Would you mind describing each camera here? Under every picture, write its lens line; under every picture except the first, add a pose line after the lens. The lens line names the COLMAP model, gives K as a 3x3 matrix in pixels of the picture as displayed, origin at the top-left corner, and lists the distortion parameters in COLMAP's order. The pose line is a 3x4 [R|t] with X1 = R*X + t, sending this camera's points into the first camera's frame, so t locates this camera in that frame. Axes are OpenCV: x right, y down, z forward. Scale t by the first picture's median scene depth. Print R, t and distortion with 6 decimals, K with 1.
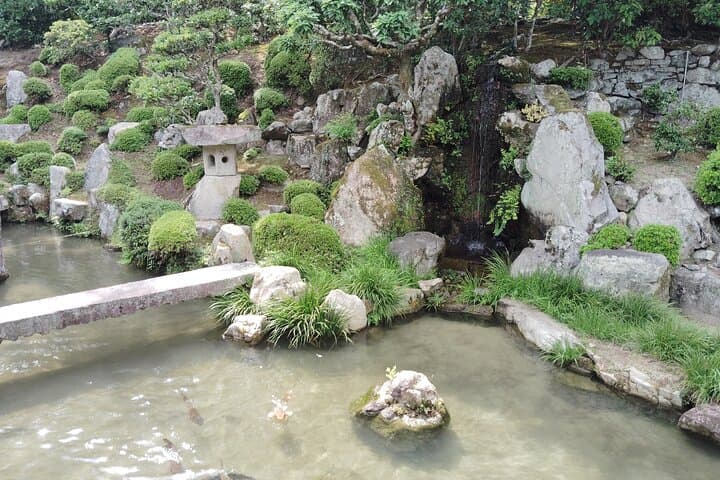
lens RADIAL K [[588.0, 0, 357.6], [0, 588.0, 223.9], [0, 0, 1]] dist [0.114472, -0.191557]
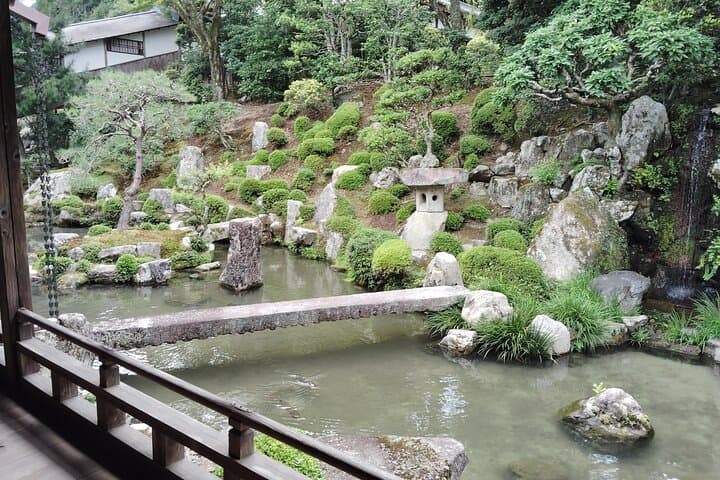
lens RADIAL K [[588.0, 0, 357.6], [0, 588.0, 223.9], [0, 0, 1]] dist [0.114472, -0.191557]
pose [[0.955078, 0.044241, -0.293032, -0.034047], [-0.065572, 0.995833, -0.063373, 0.024988], [0.289008, 0.079741, 0.954000, -0.132920]]
